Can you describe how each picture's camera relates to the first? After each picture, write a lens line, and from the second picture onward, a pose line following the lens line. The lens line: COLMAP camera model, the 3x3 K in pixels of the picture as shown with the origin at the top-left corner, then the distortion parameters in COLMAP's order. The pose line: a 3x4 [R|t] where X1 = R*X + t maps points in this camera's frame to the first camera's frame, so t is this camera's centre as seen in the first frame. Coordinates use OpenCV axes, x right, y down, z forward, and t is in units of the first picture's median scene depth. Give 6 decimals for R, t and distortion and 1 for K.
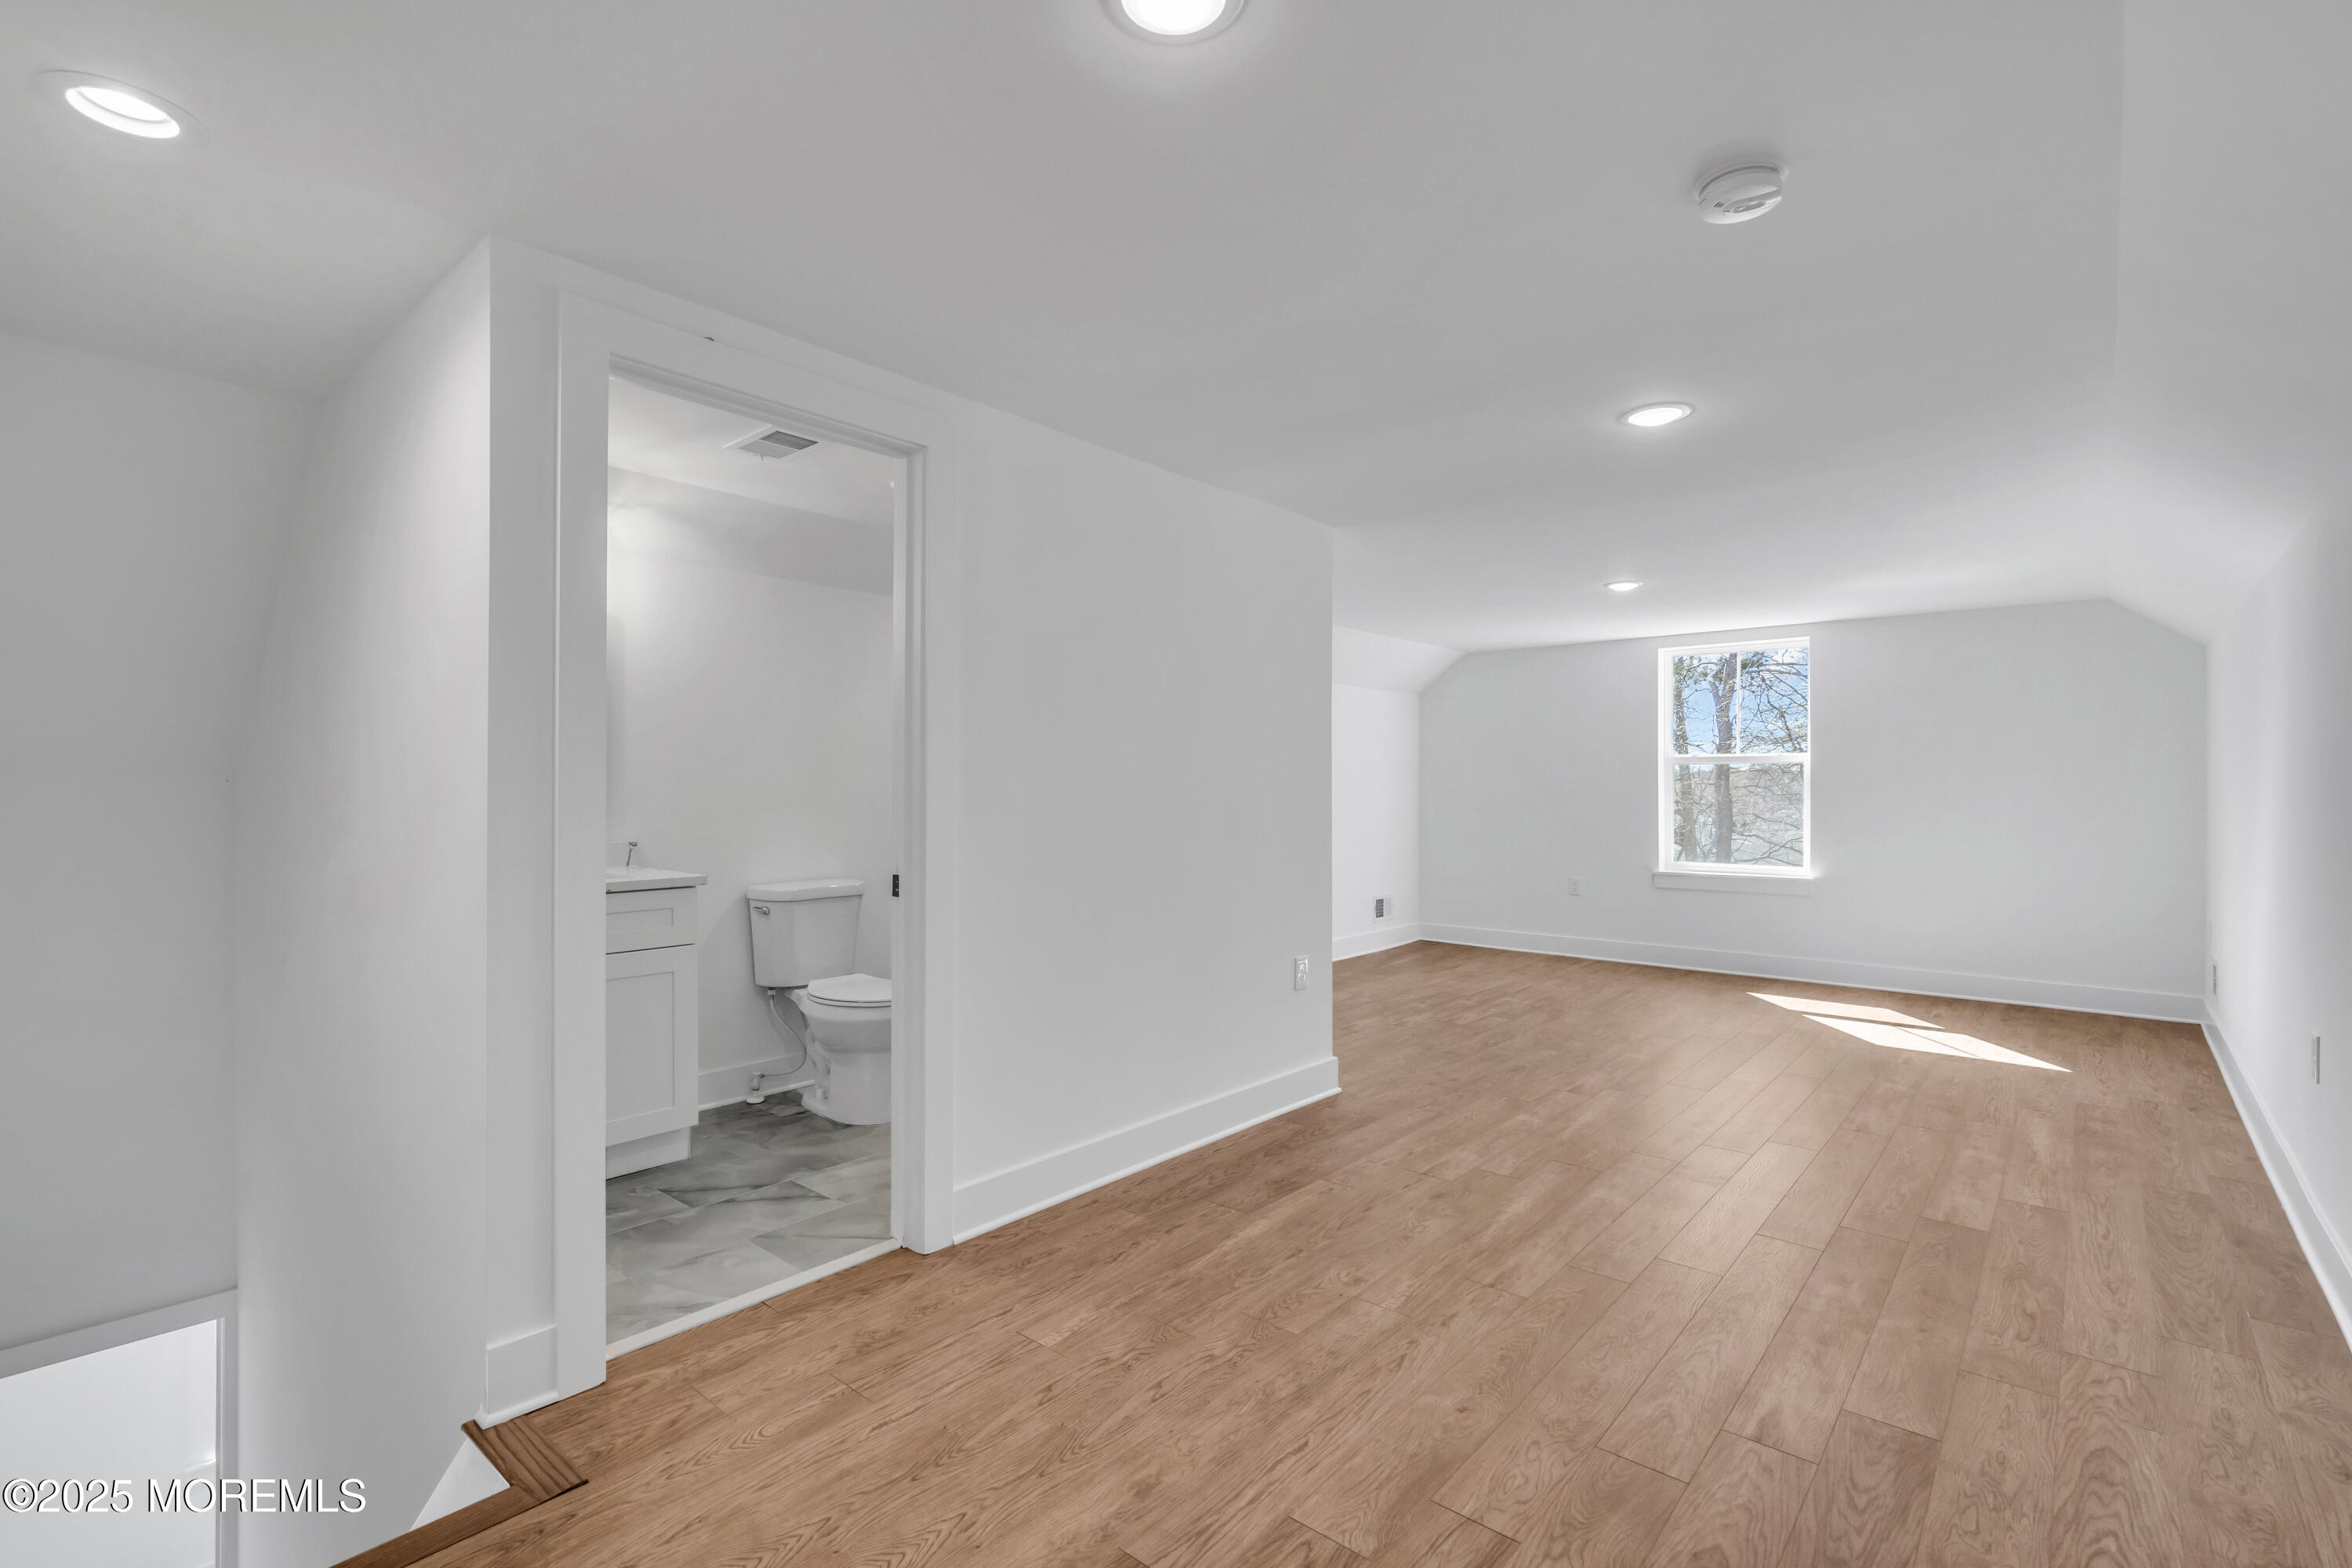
lens RADIAL K [[1068.3, 0, 1173.7], [0, 1068.3, 785.9], [0, 0, 1]] dist [-0.001132, 0.000291]
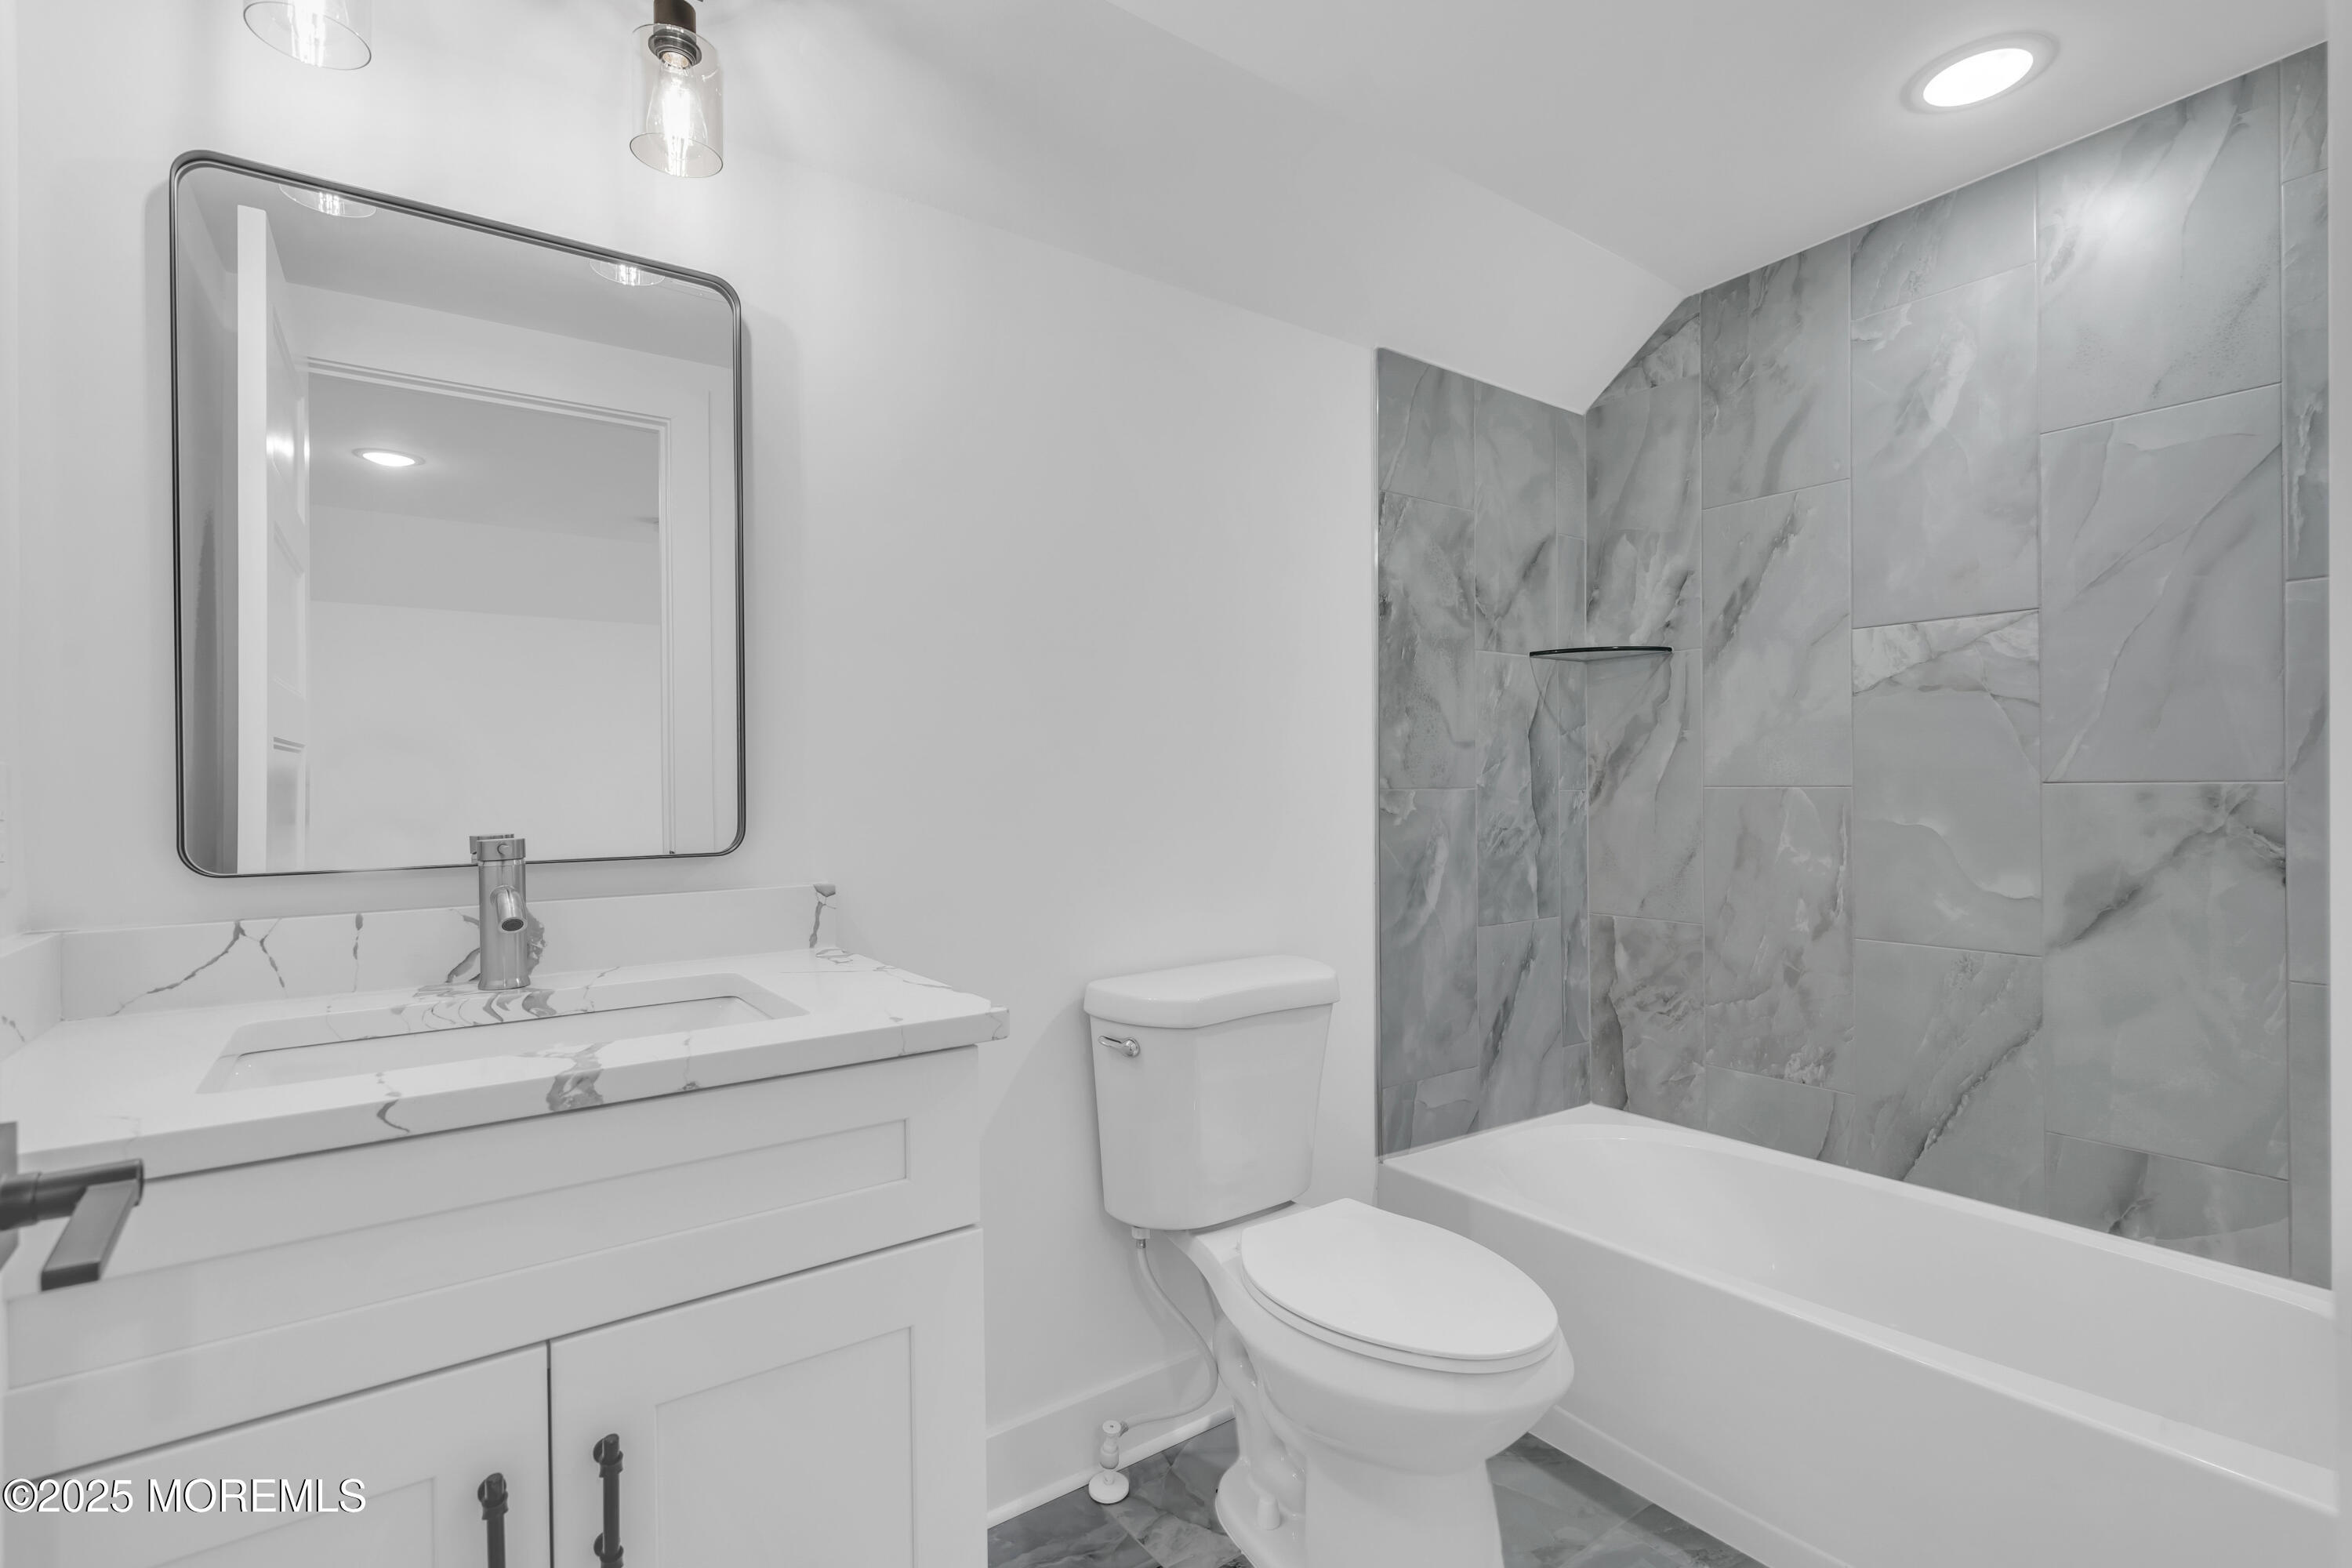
lens RADIAL K [[1068.3, 0, 1173.7], [0, 1068.3, 785.9], [0, 0, 1]] dist [-0.001132, 0.000291]
pose [[0.974265, -0.009681, -0.225199, -0.526690], [0.010974, 0.999930, 0.004488, 0.027088], [0.225140, -0.006844, 0.974302, 1.167092]]
